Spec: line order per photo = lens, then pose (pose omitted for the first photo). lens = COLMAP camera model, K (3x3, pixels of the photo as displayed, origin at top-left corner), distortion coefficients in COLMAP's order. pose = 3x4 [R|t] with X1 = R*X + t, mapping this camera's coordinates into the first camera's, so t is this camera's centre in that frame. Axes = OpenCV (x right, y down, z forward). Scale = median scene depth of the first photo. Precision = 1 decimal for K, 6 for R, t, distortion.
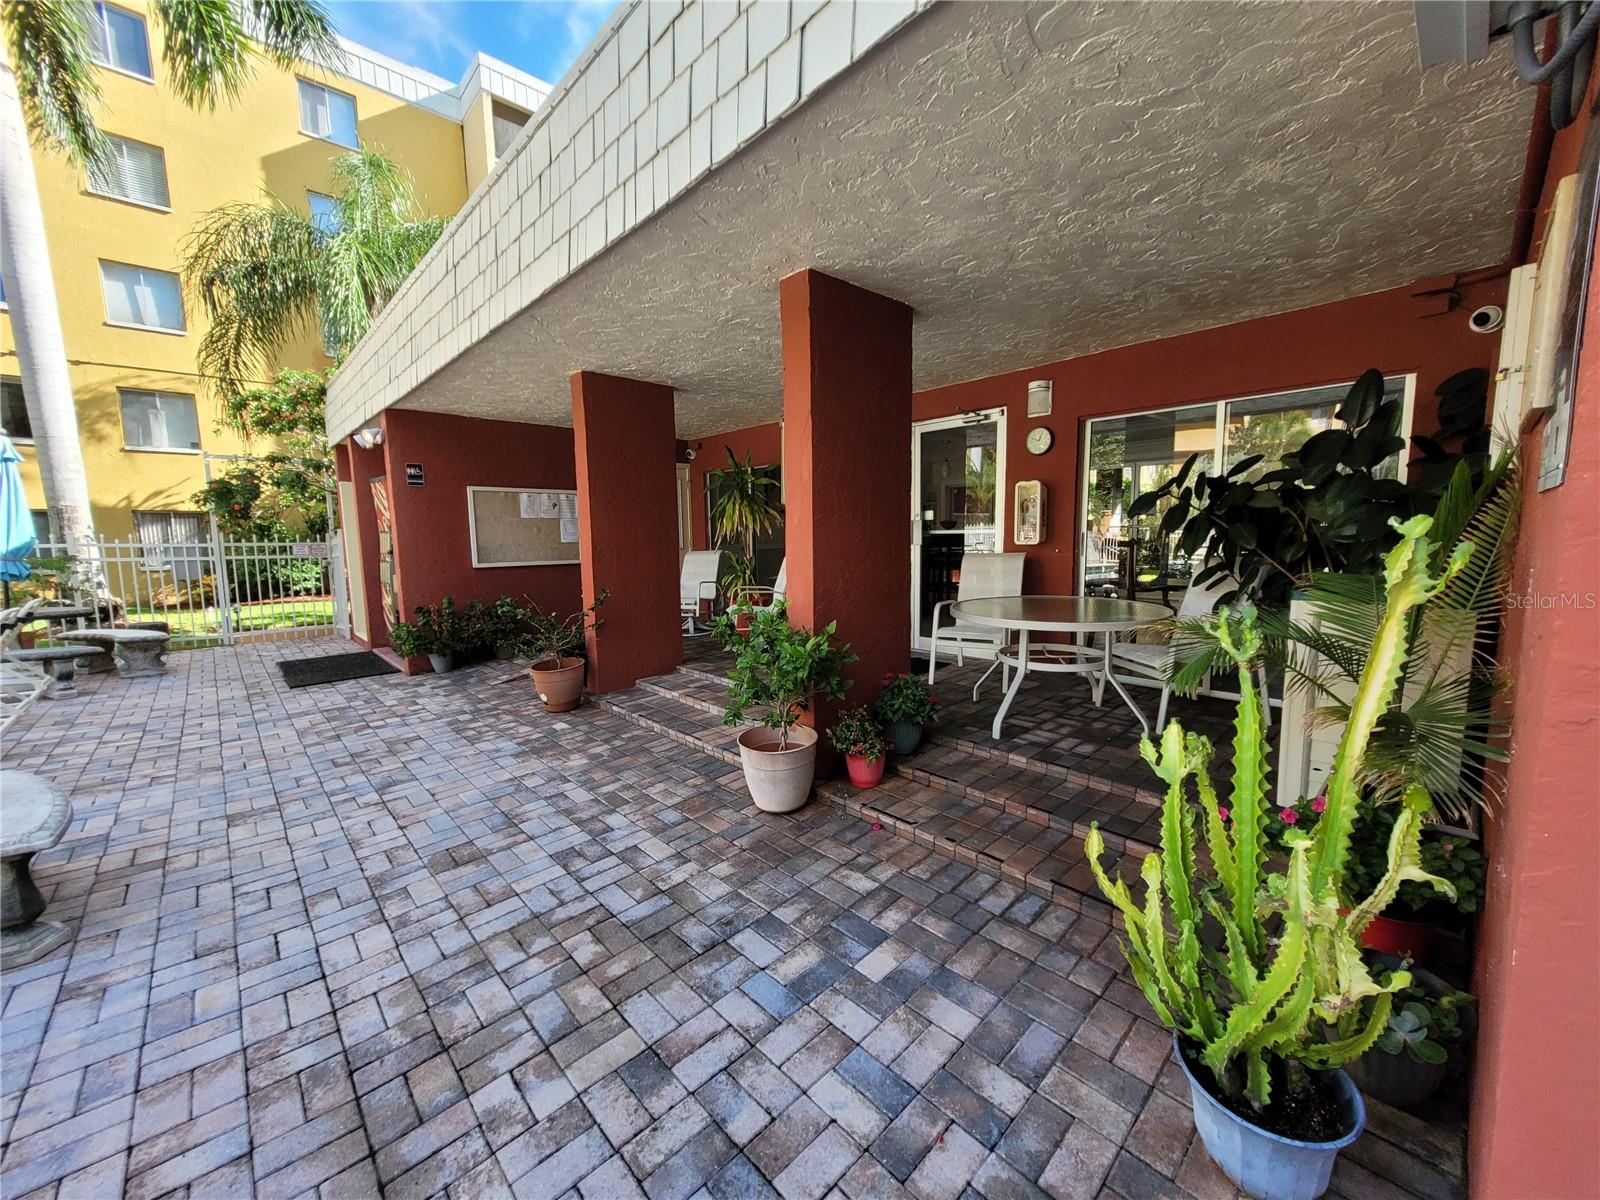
lens RADIAL K [[623.7, 0, 801.7], [0, 623.7, 600.4], [0, 0, 1]] dist [0.007444, -0.000816]
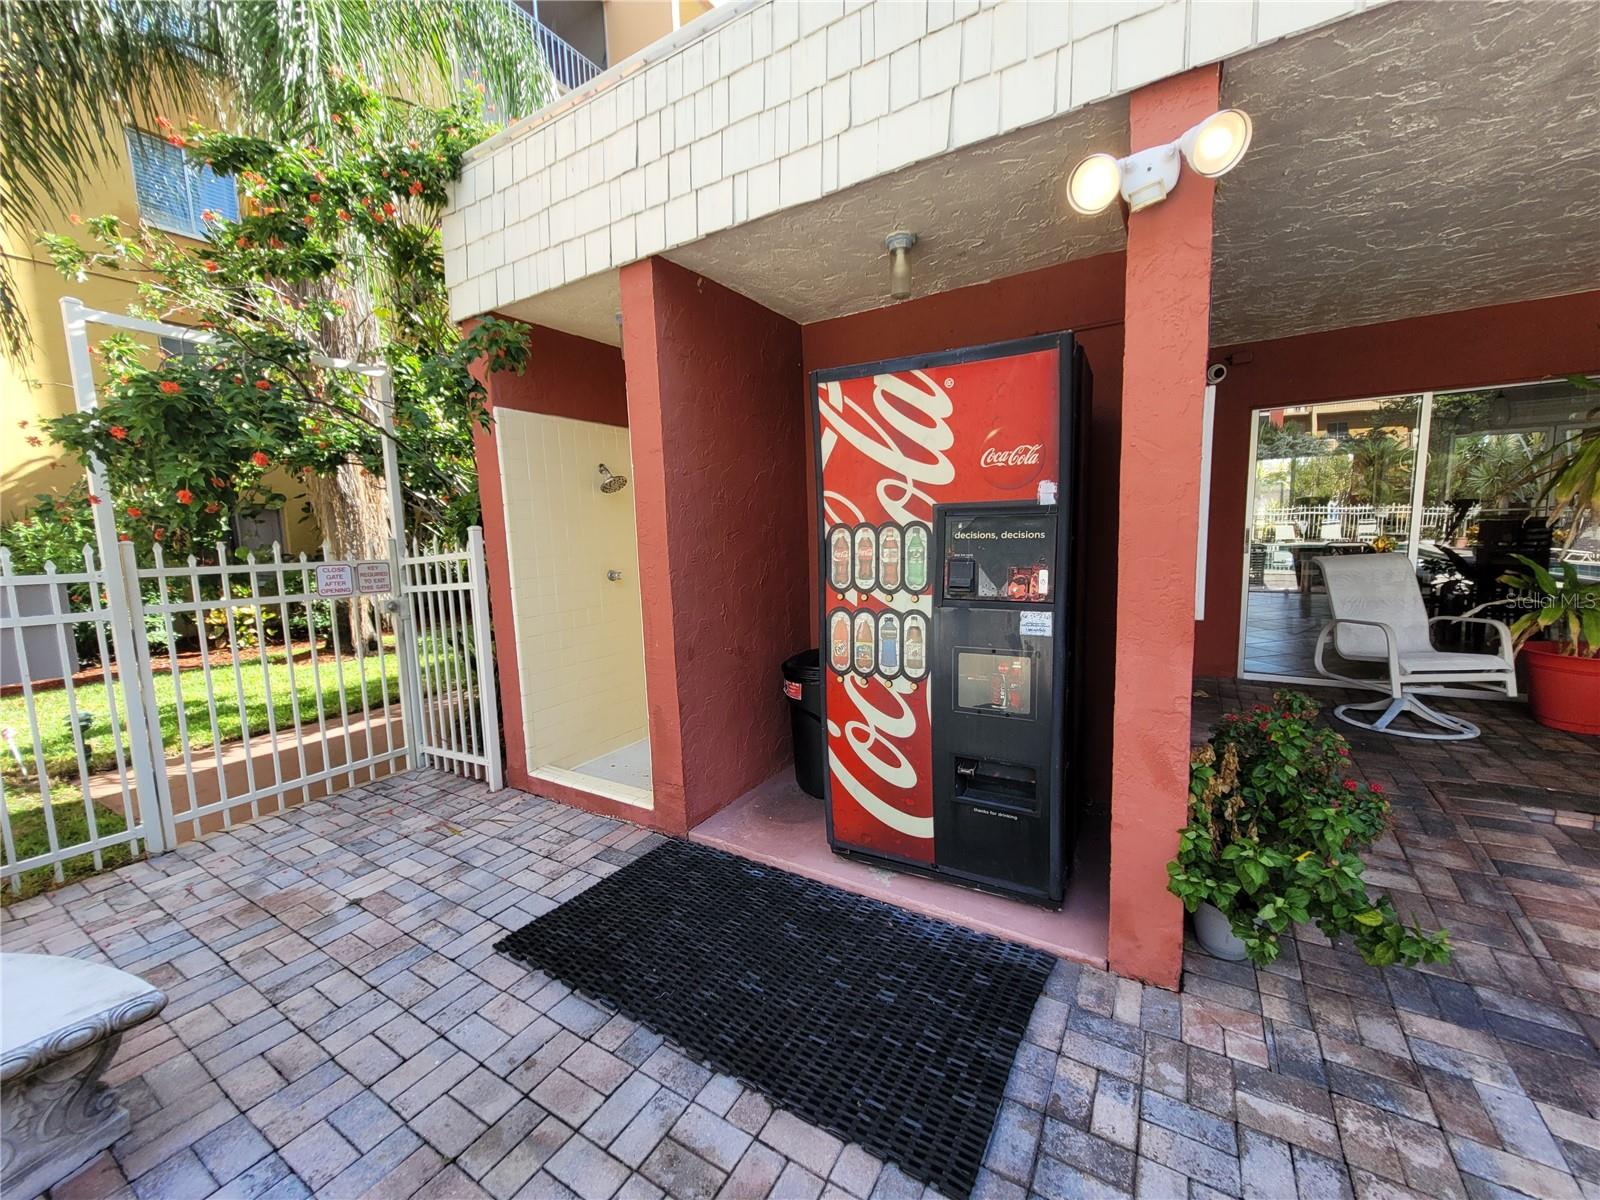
lens RADIAL K [[623.7, 0, 801.7], [0, 623.7, 600.4], [0, 0, 1]] dist [0.007444, -0.000816]
pose [[0.963797, -0.042522, 0.263224, -0.648674], [0.041861, 0.999090, 0.008123, -0.060838], [-0.263330, 0.003190, 0.964701, 0.554291]]
